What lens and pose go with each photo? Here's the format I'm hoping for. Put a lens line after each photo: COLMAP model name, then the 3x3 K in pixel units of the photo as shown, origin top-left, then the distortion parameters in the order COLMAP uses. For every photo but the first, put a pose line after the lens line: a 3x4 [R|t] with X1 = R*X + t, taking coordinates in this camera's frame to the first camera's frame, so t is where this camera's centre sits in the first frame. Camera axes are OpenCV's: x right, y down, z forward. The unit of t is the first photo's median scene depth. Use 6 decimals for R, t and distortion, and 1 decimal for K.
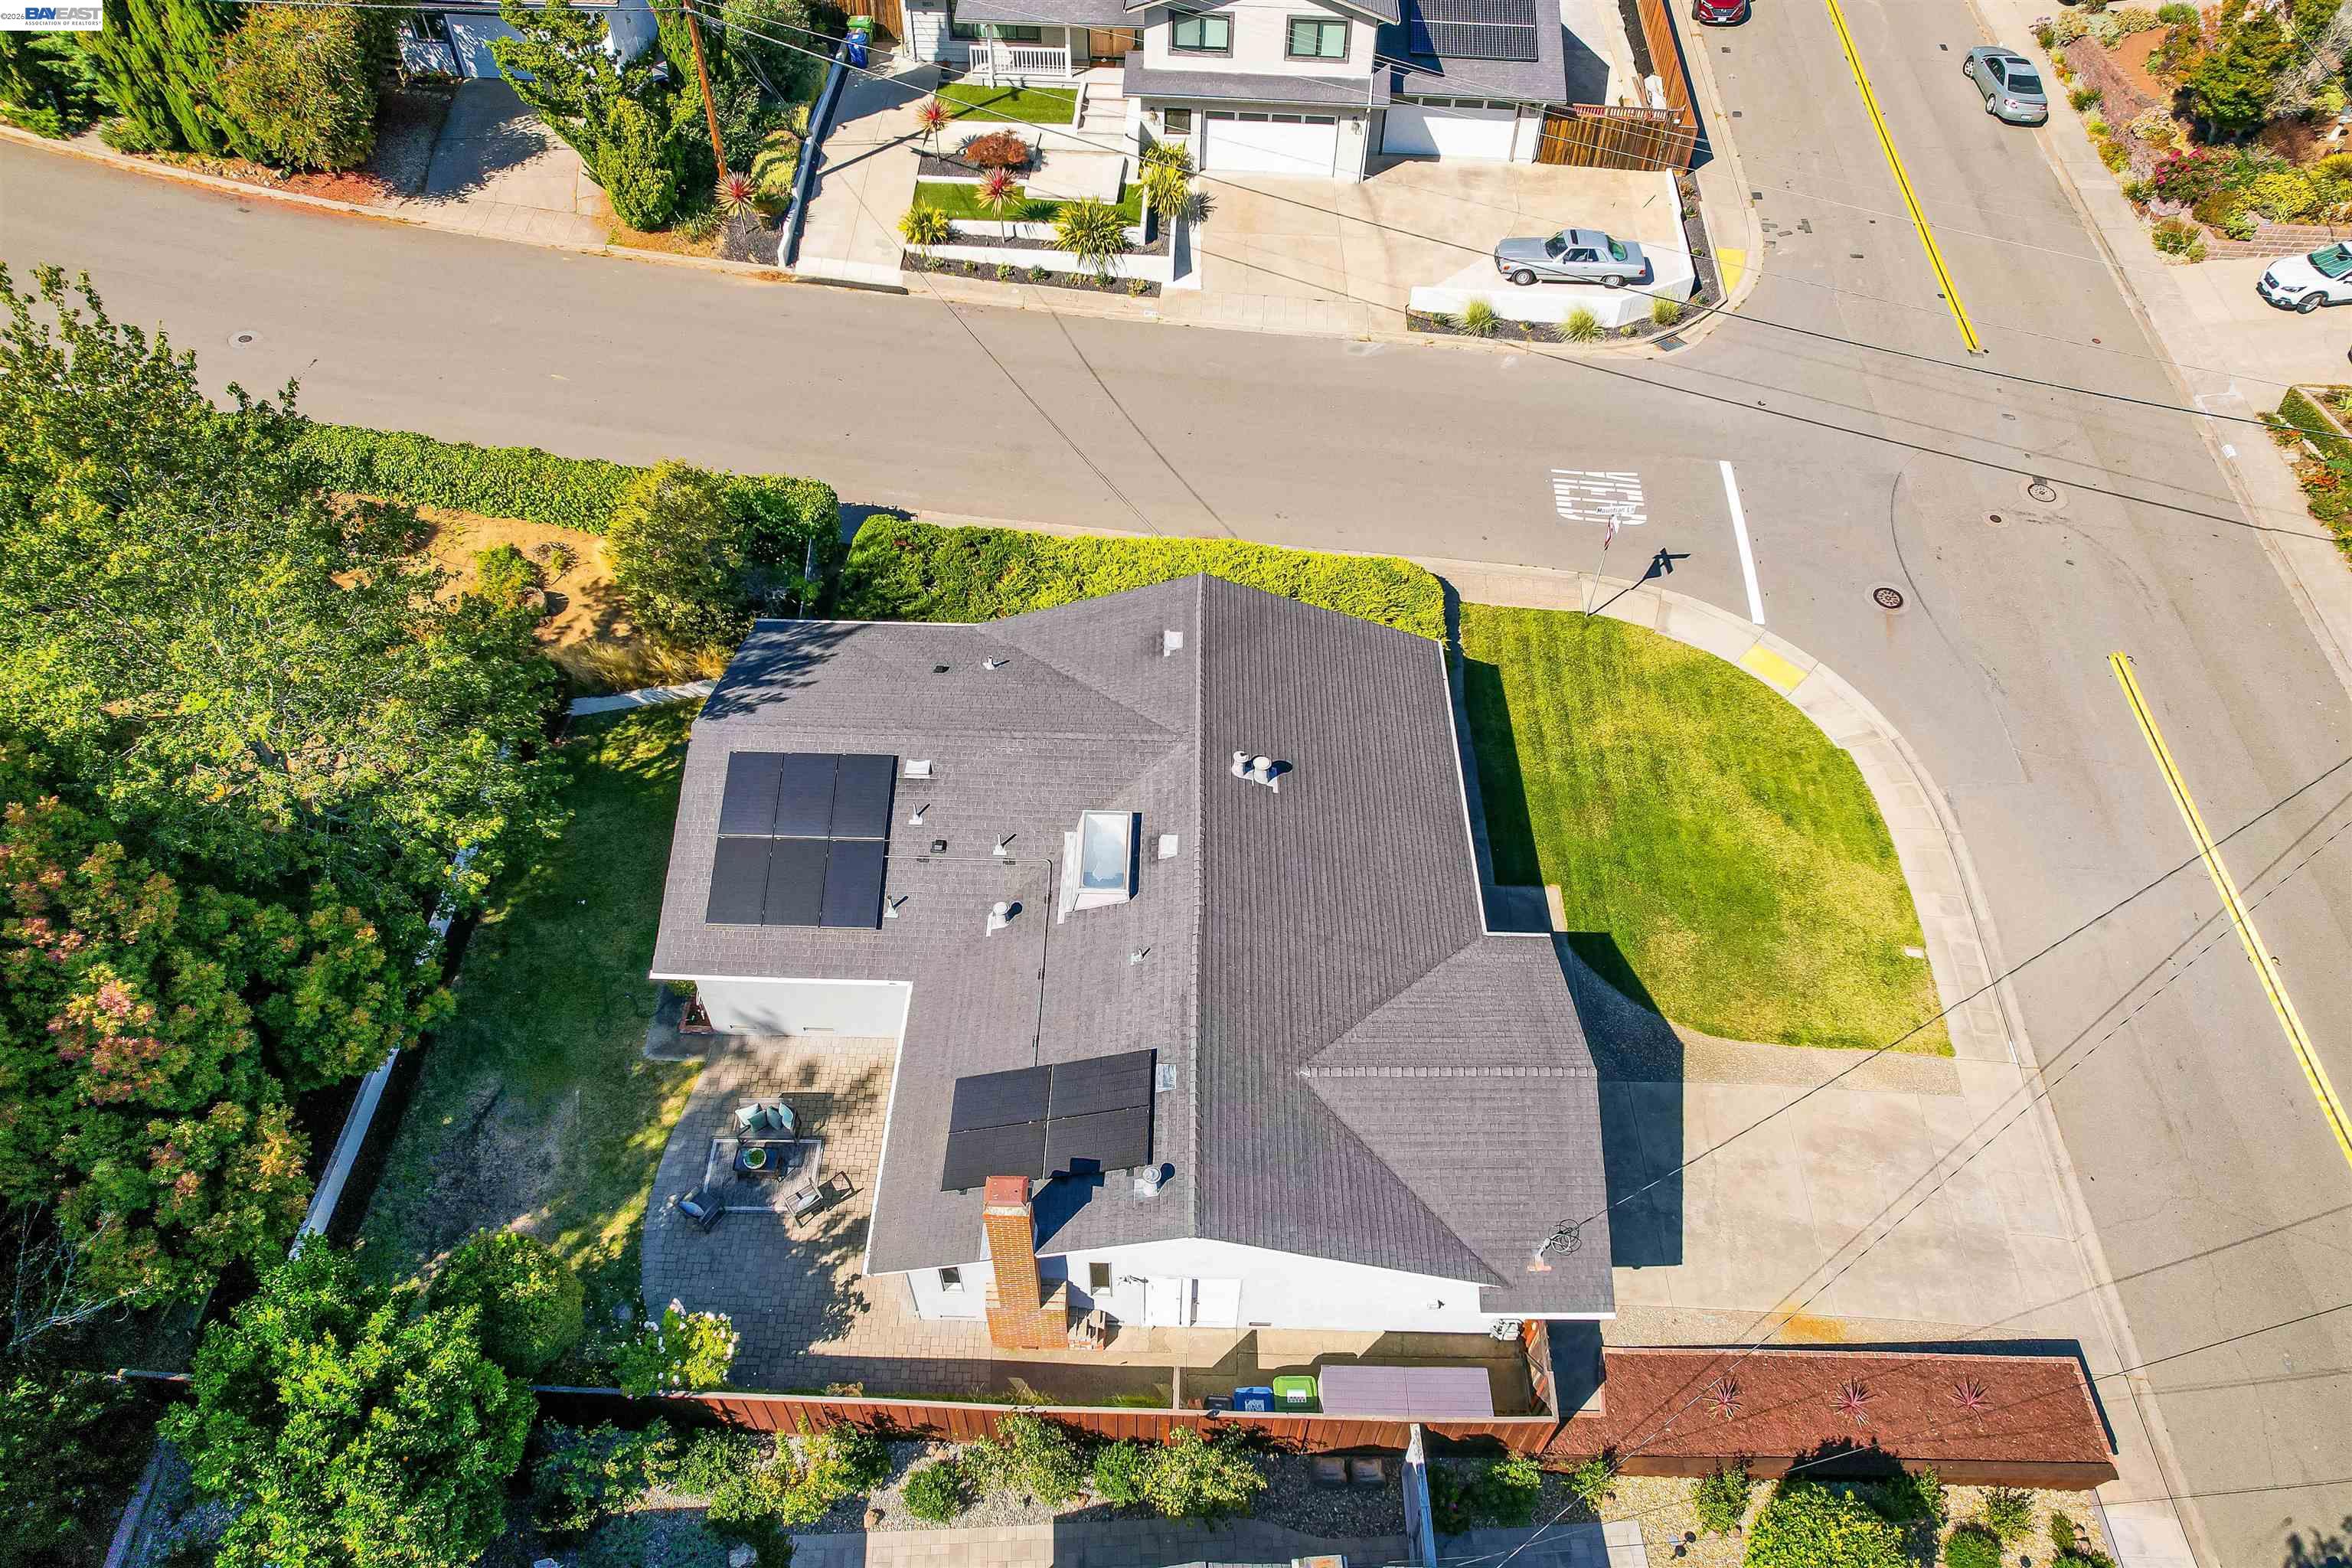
lens RADIAL K [[1544.8, 0, 1172.0], [0, 1544.8, 778.4], [0, 0, 1]] dist [-0.081082, 0.074190]
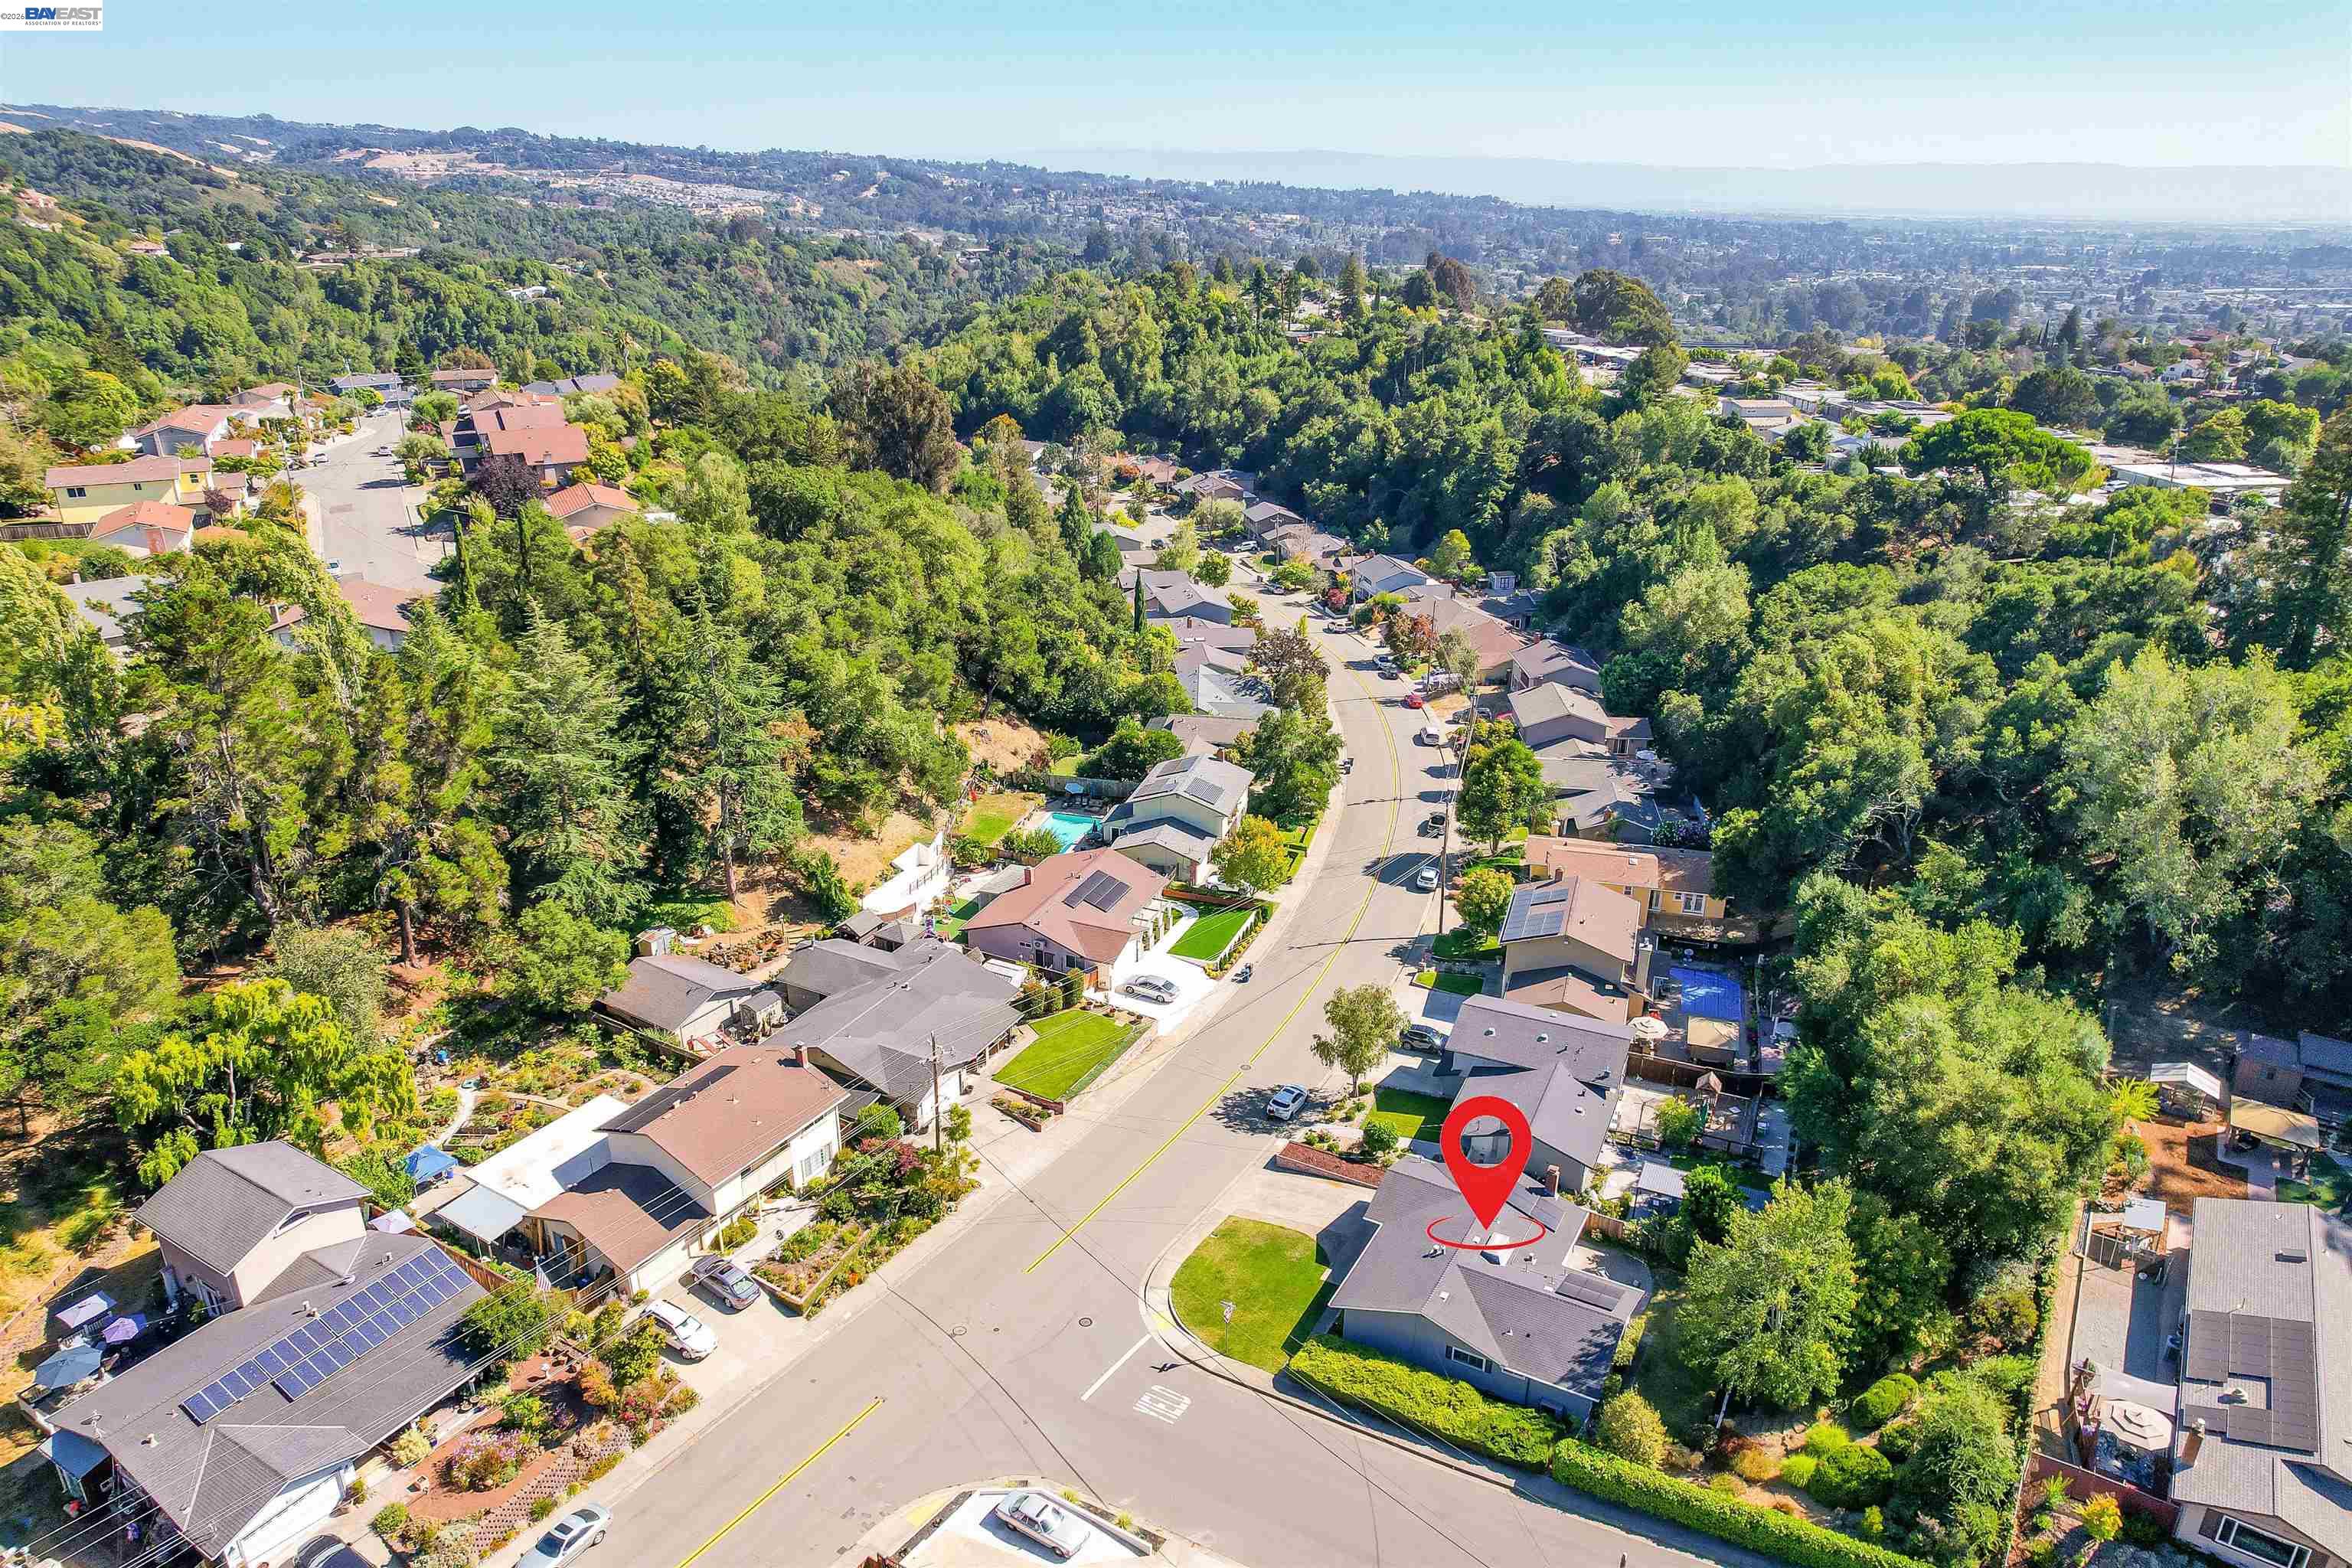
lens RADIAL K [[1549.6, 0, 1185.1], [0, 1549.6, 796.3], [0, 0, 1]] dist [-0.076877, 0.072047]
pose [[-0.886703, -0.198630, 0.417496, -0.510219], [0.326182, 0.371208, 0.869373, -2.713680], [-0.327662, 0.907056, -0.264362, 1.017490]]
